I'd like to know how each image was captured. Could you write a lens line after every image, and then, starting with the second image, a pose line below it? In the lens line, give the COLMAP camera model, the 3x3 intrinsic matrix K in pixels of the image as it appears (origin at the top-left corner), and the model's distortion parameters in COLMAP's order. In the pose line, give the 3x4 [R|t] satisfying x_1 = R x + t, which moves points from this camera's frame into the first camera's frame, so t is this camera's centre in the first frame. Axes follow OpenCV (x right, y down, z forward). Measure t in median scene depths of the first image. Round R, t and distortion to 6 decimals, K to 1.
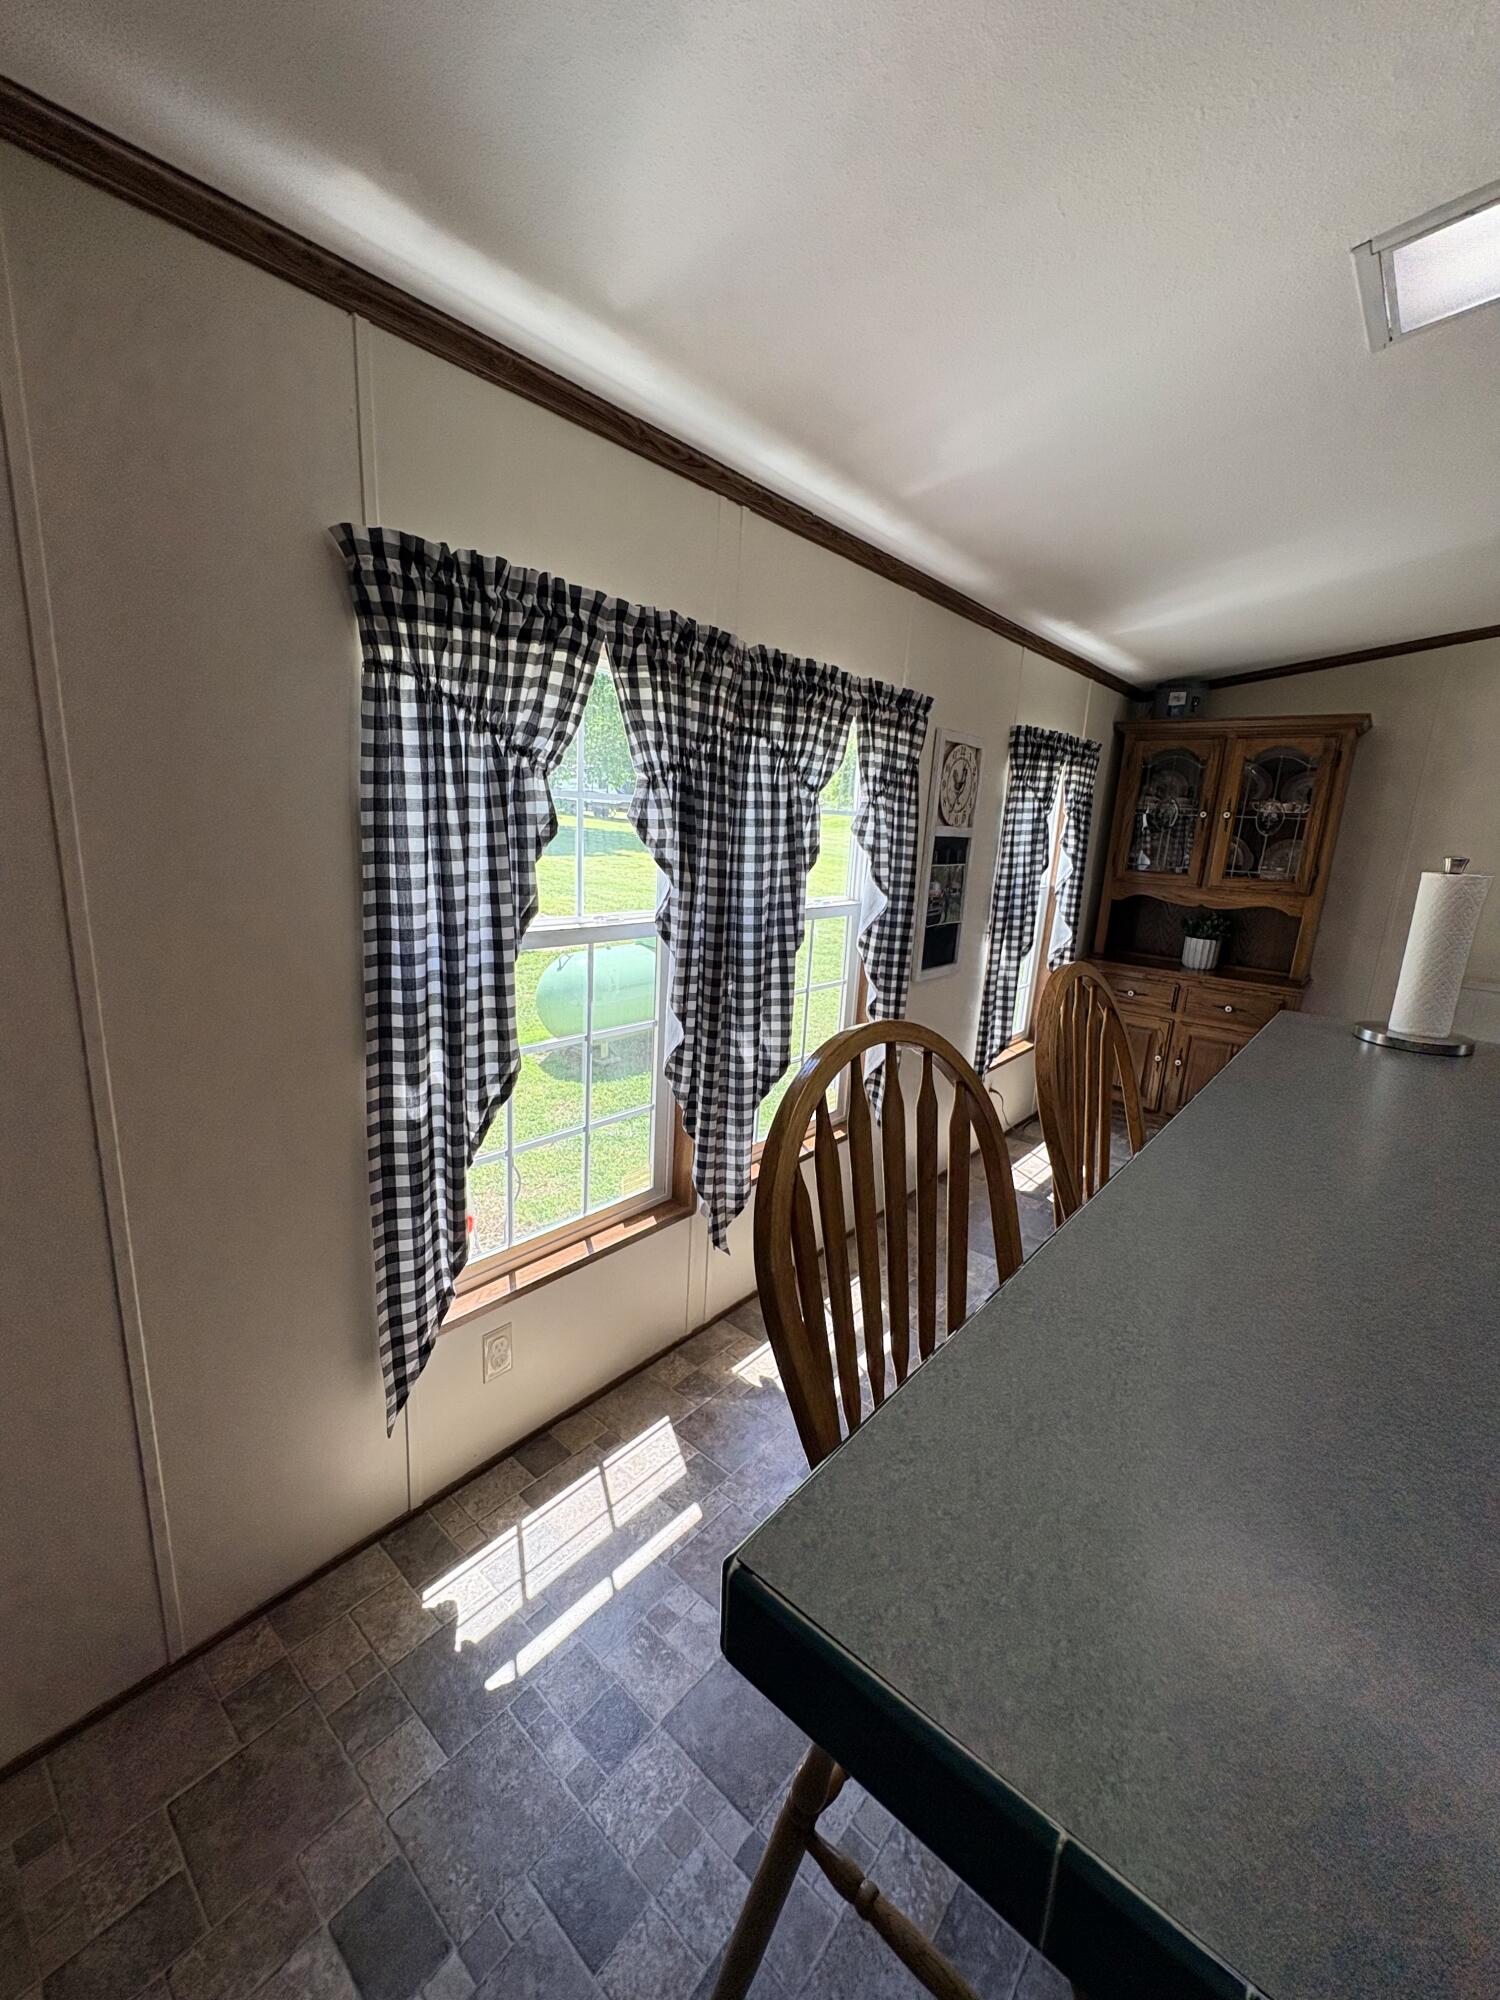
lens RADIAL K [[796.3, 0, 750.5], [0, 796.3, 1000.1], [0, 0, 1]] dist [0.000521, -0.000064]
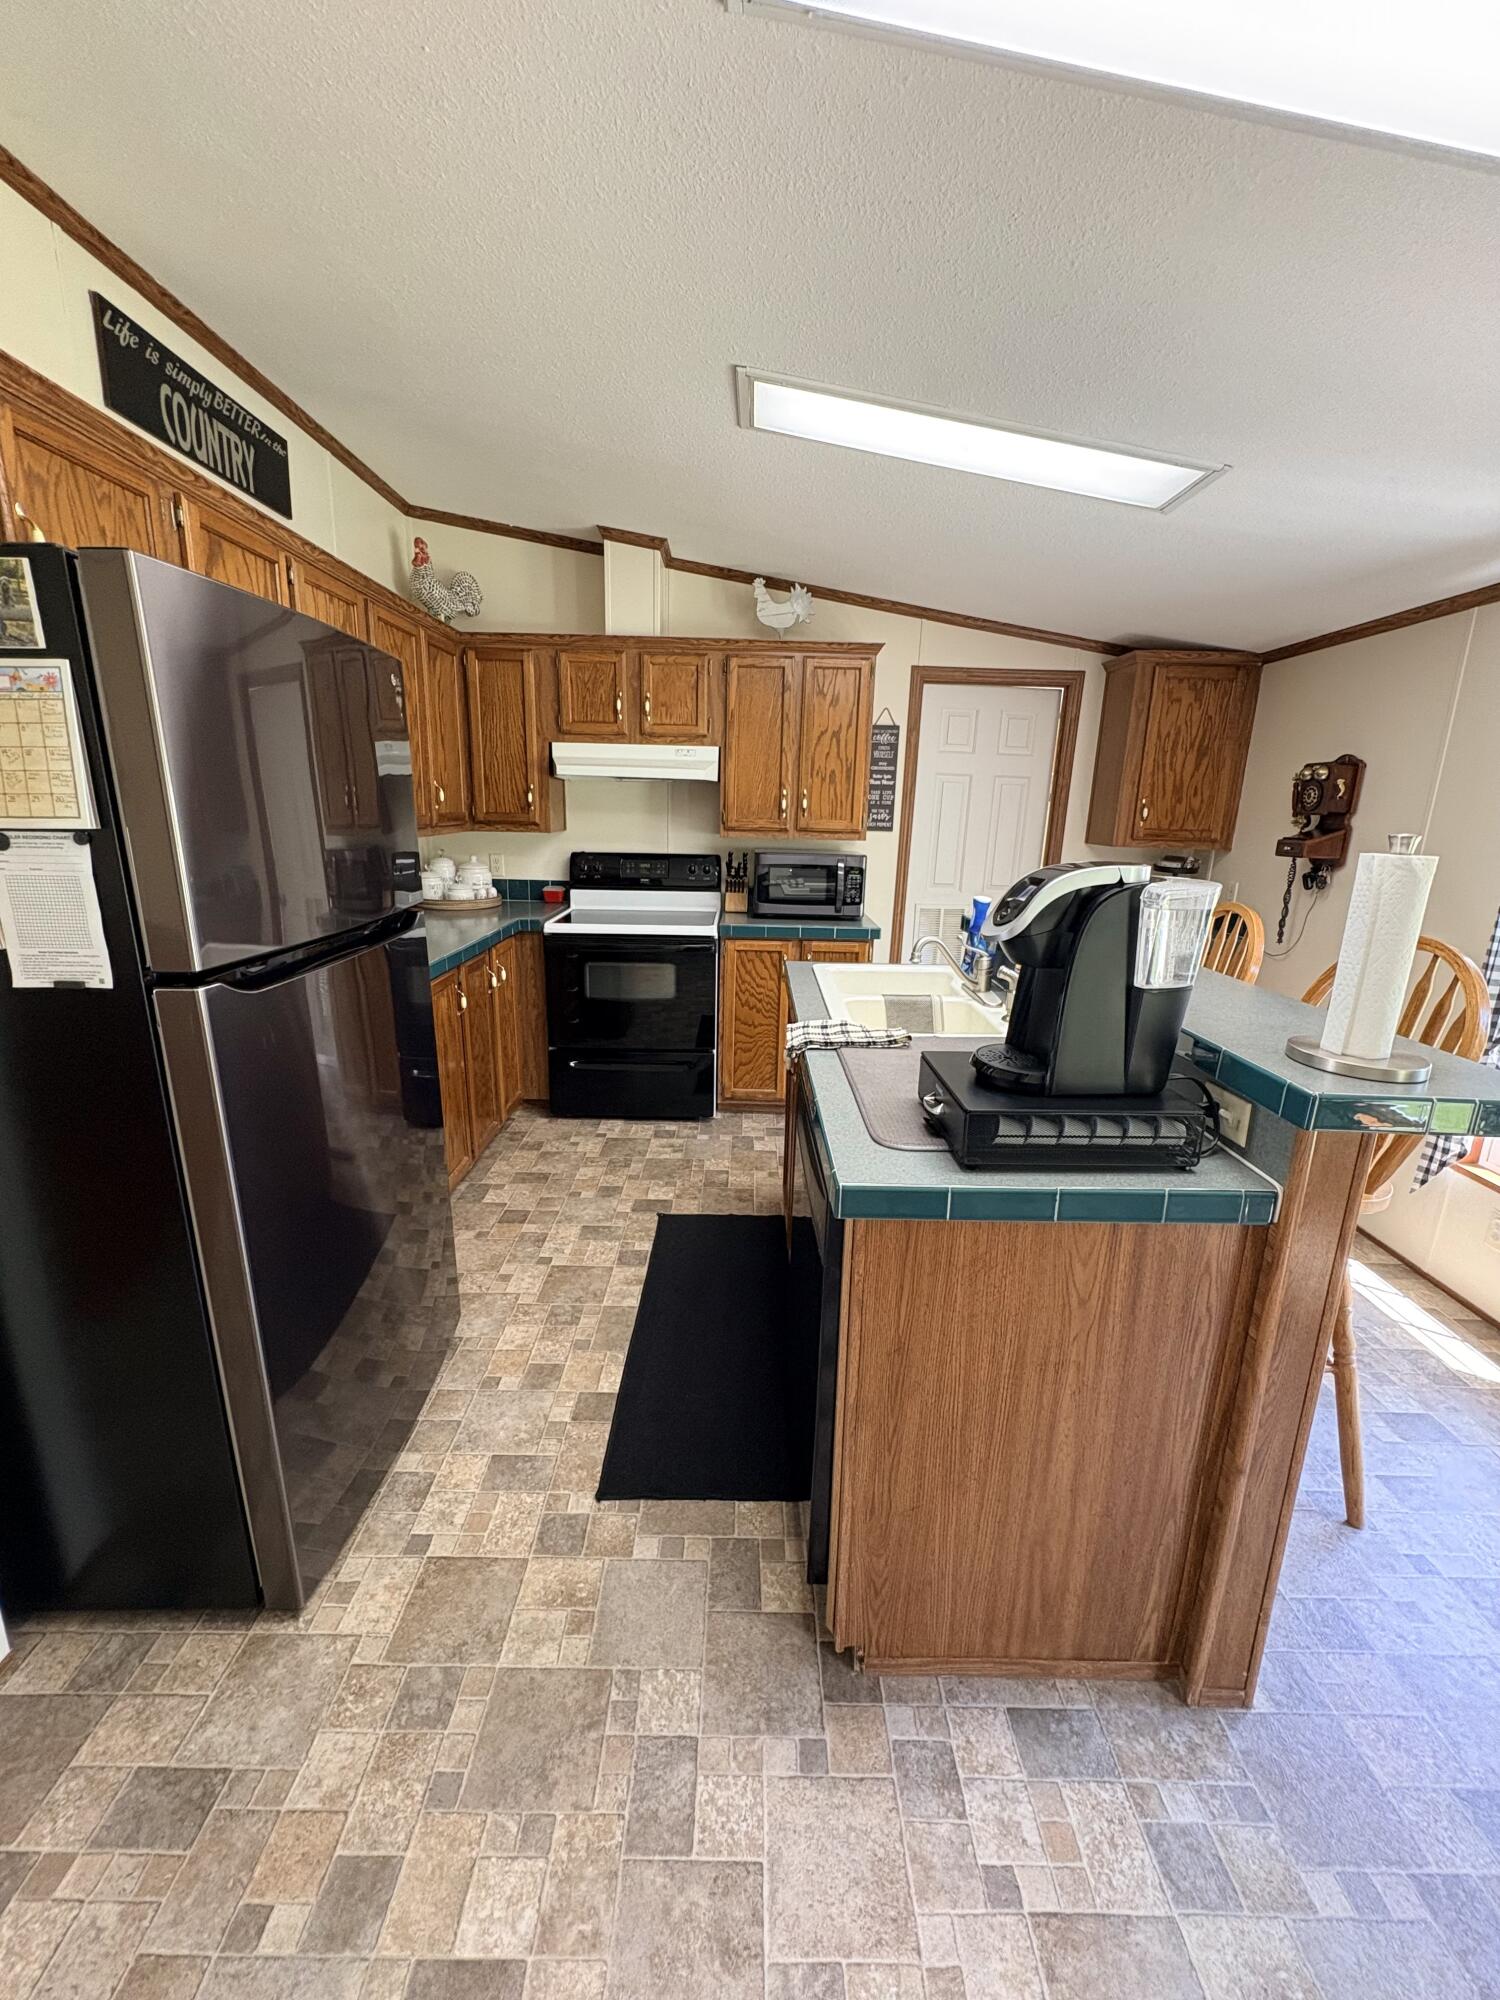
lens RADIAL K [[796.3, 0, 751.3], [0, 796.3, 999.0], [0, 0, 1]] dist [0.000521, -0.000064]
pose [[-0.754843, 0.079244, -0.651101, 1.324833], [-0.216555, 0.906900, 0.361437, -0.120886], [0.619125, 0.413828, -0.667406, 0.827355]]
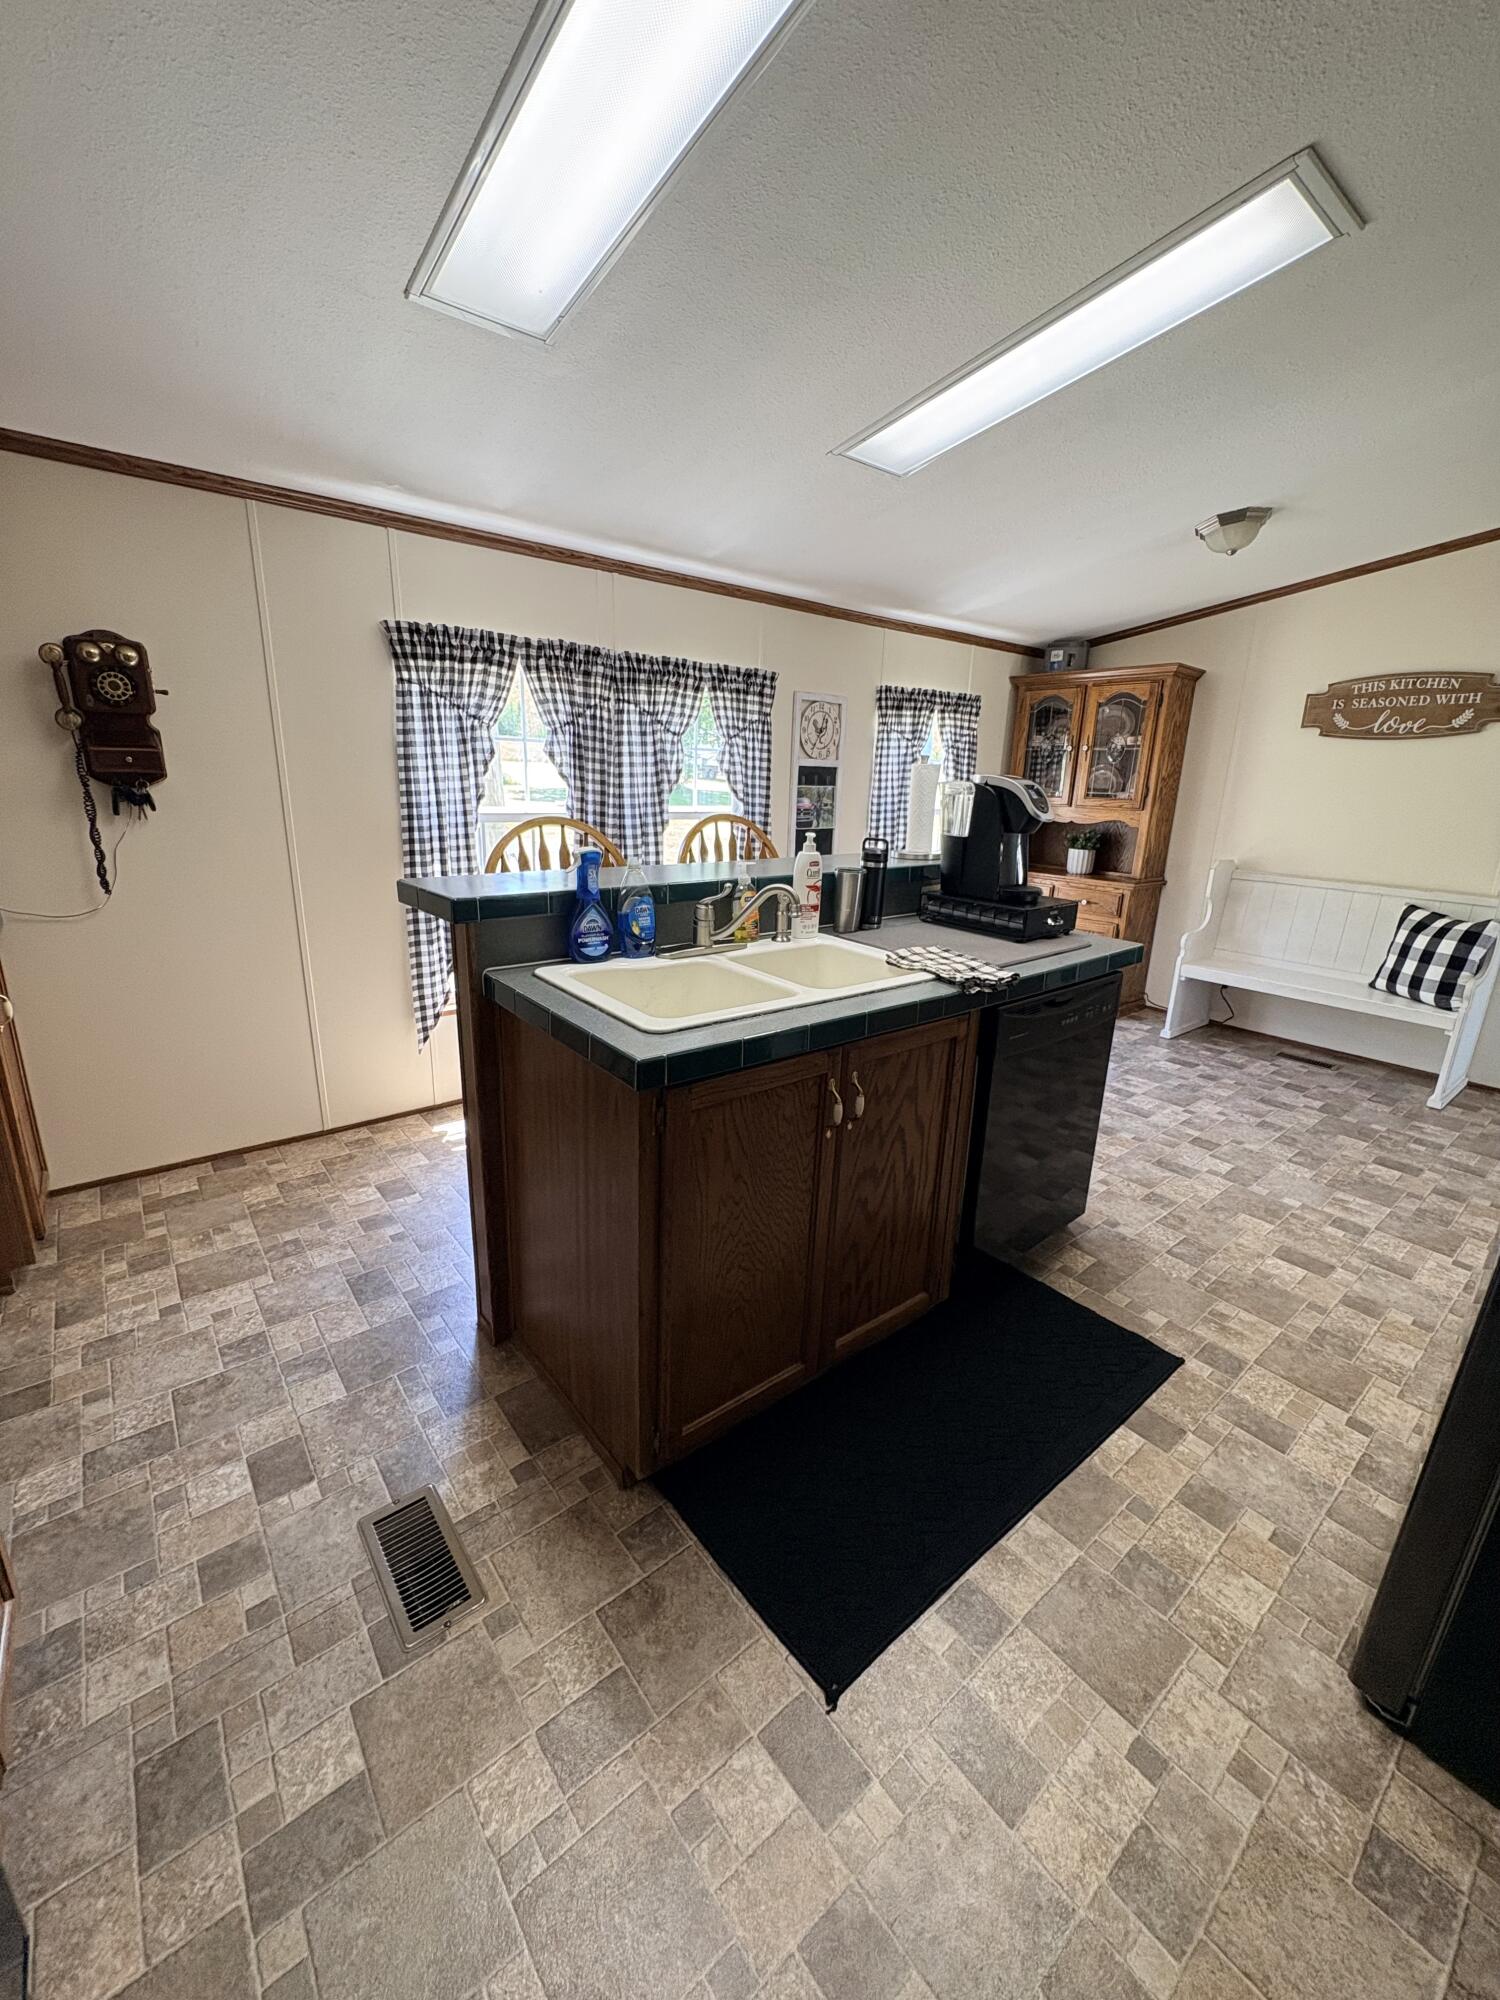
lens RADIAL K [[796.3, 0, 751.2], [0, 796.3, 999.3], [0, 0, 1]] dist [0.000521, -0.000064]
pose [[0.983606, 0.024578, -0.178646, 0.577799], [-0.017154, 0.998929, 0.042982, 0.227306], [0.179511, -0.039213, 0.982974, -0.666160]]
